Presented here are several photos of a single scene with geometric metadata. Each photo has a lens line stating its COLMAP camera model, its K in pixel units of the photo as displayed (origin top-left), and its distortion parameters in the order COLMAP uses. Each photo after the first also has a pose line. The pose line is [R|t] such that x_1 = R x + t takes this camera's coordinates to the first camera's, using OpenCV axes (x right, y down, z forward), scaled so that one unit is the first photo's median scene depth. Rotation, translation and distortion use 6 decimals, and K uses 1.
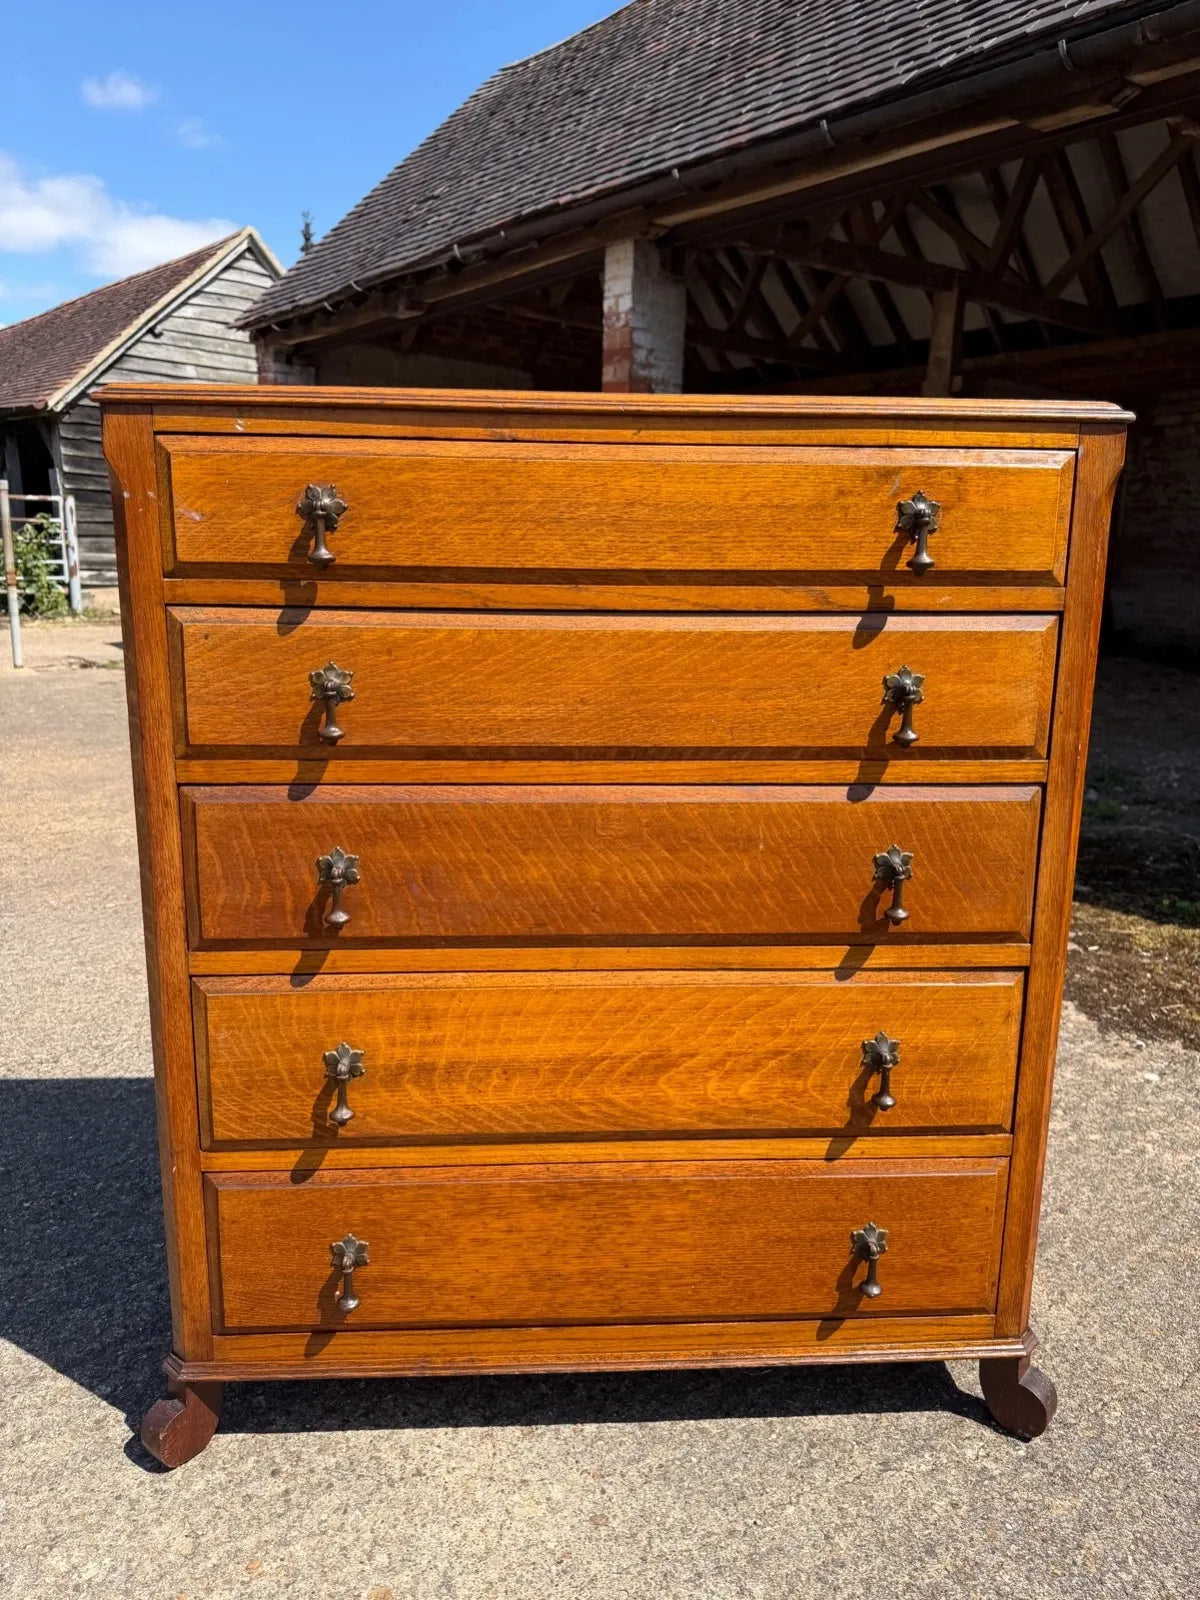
lens RADIAL K [[1145.4, 0, 597.8], [0, 1145.4, 796.2], [0, 0, 1]] dist [-0.000187, -0.004080]
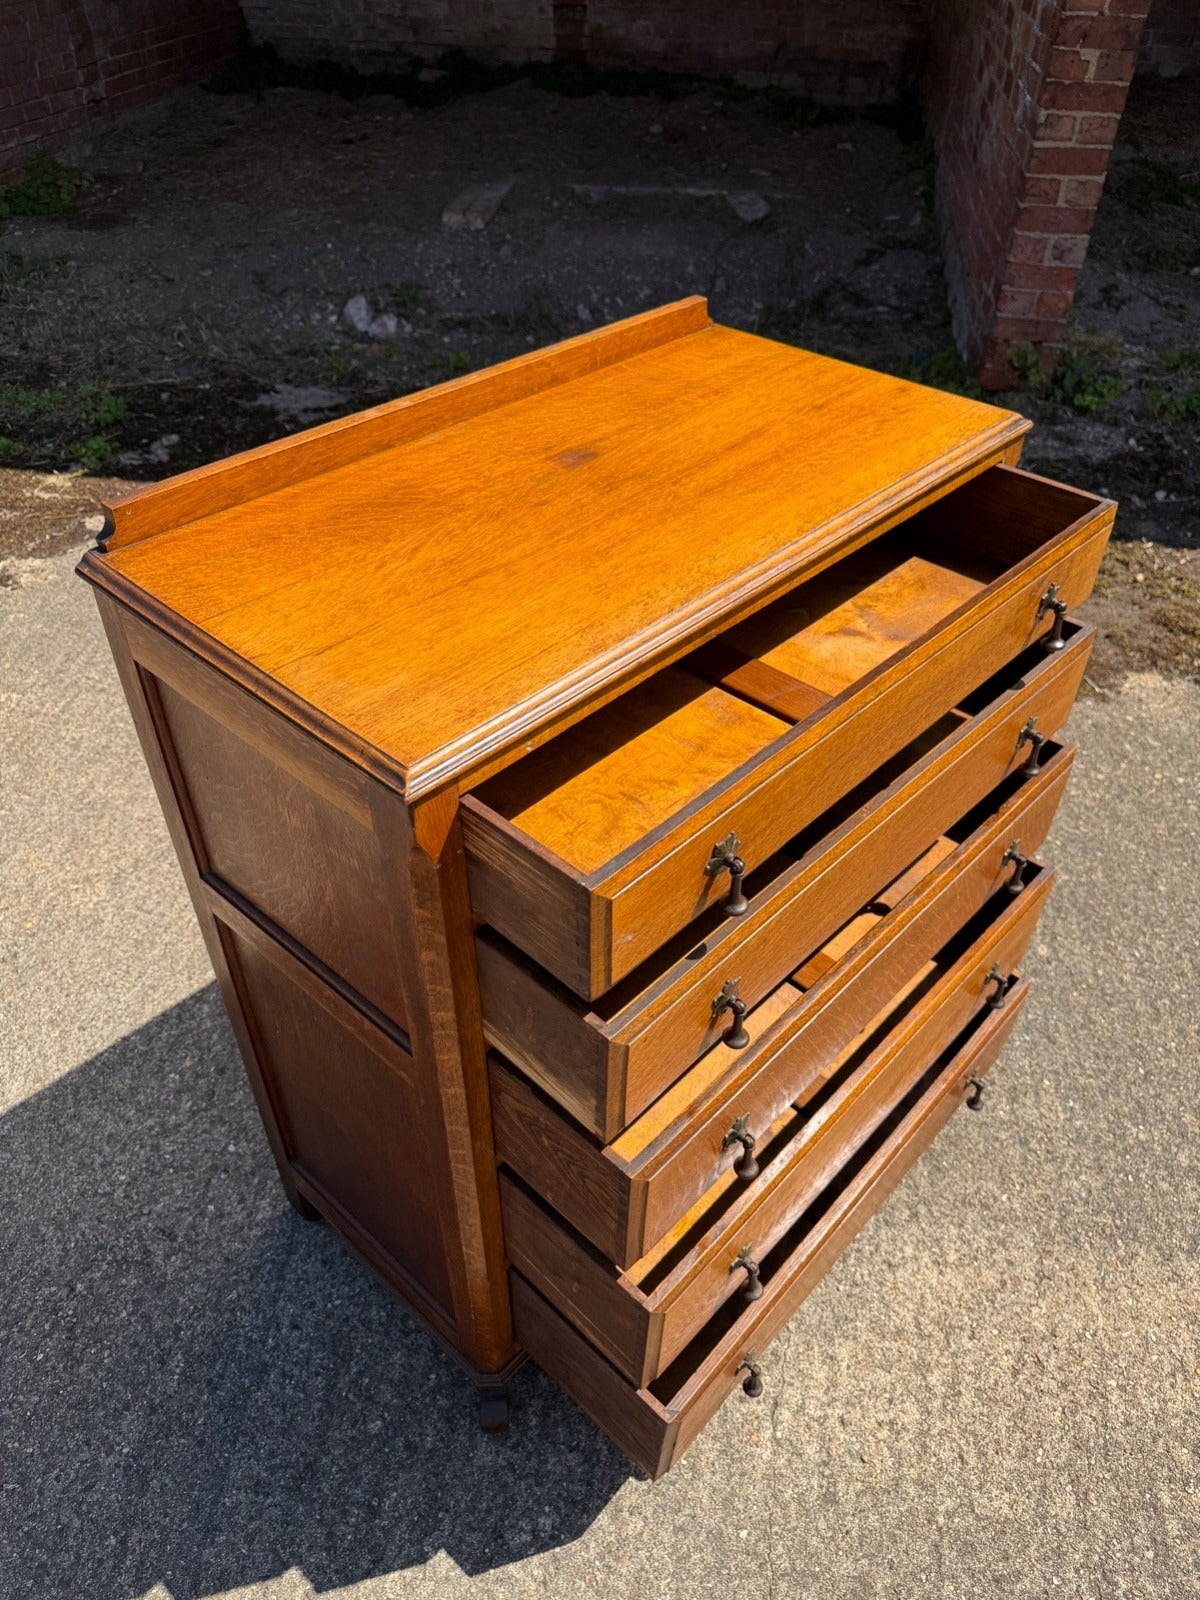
lens RADIAL K [[1150.7, 0, 597.8], [0, 1150.7, 801.4], [0, 0, 1]] dist [0.001297, -0.006754]
pose [[0.726798, -0.452972, 0.516315, -0.673216], [0.148740, 0.837673, 0.525529, -0.667357], [-0.670553, -0.305157, 0.676194, 0.305165]]
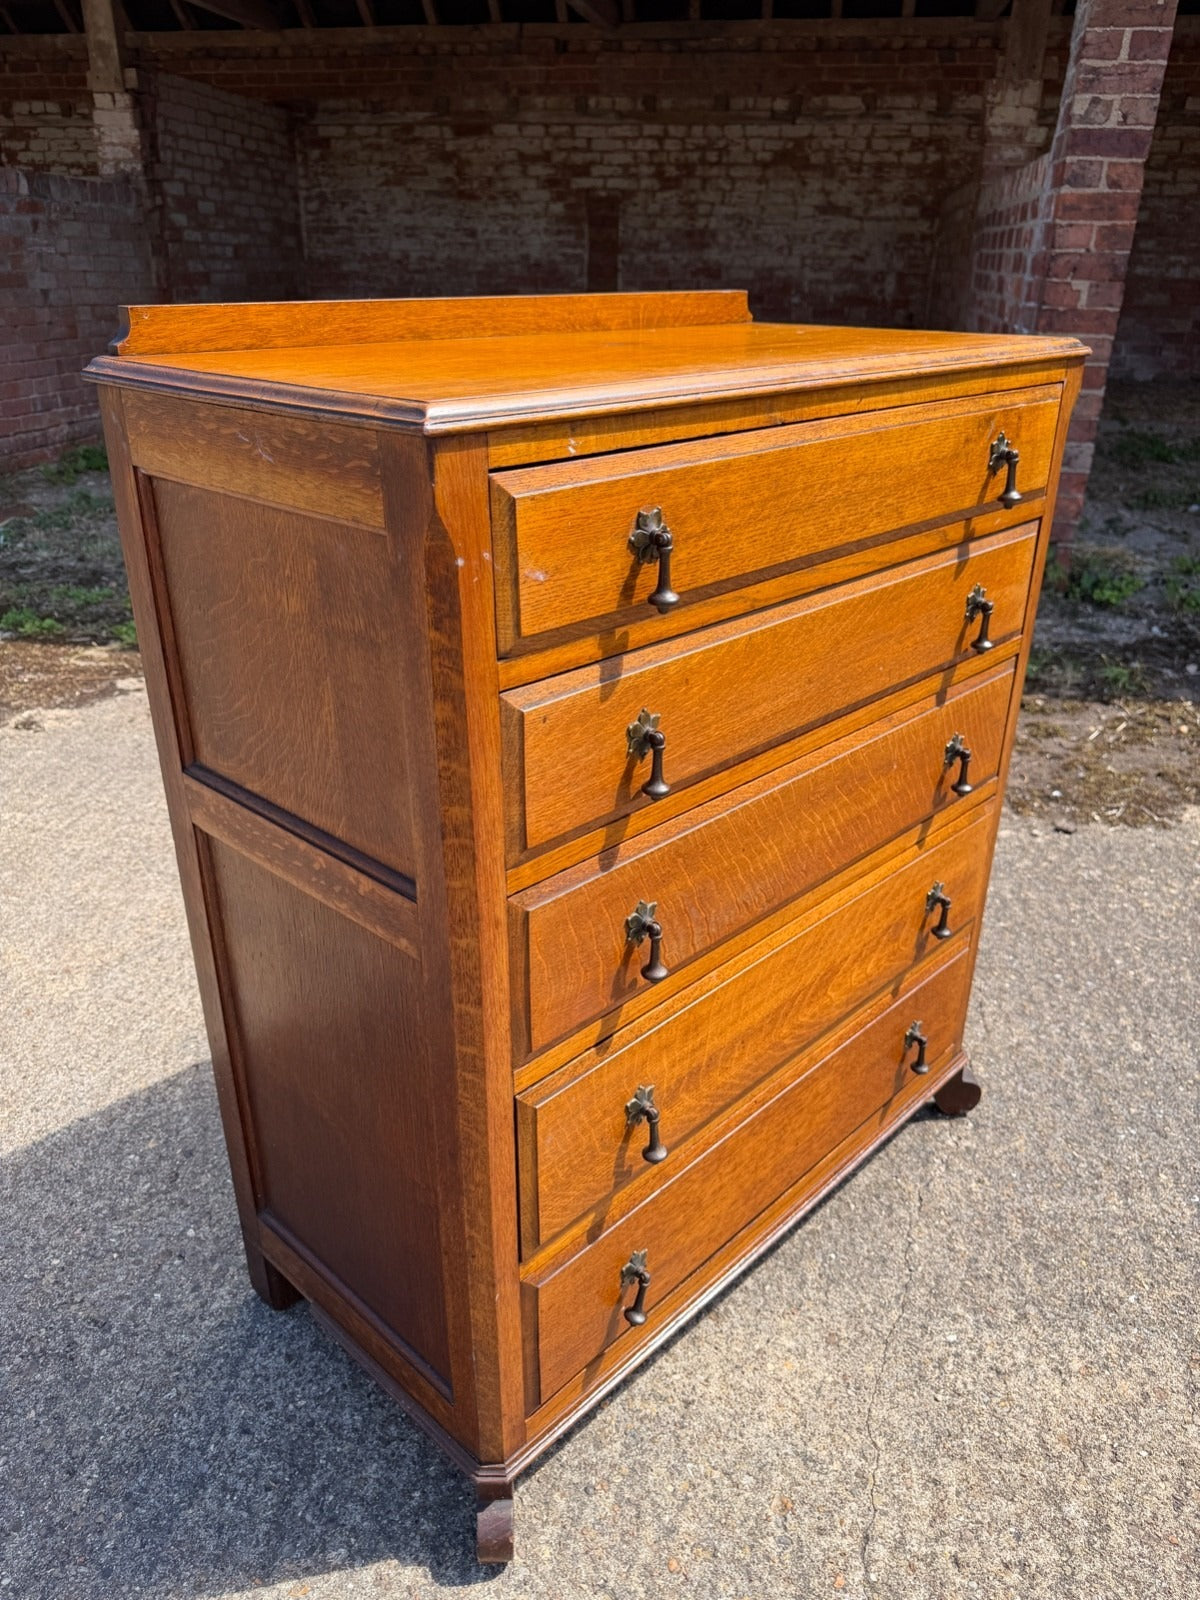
lens RADIAL K [[1150.3, 0, 601.6], [0, 1150.3, 801.9], [0, 0, 1]] dist [-0.002024, -0.003231]
pose [[0.739379, -0.297366, 0.604064, -0.741045], [0.143916, 0.946248, 0.289661, -0.282976], [-0.657729, -0.127235, 0.742431, 0.341932]]
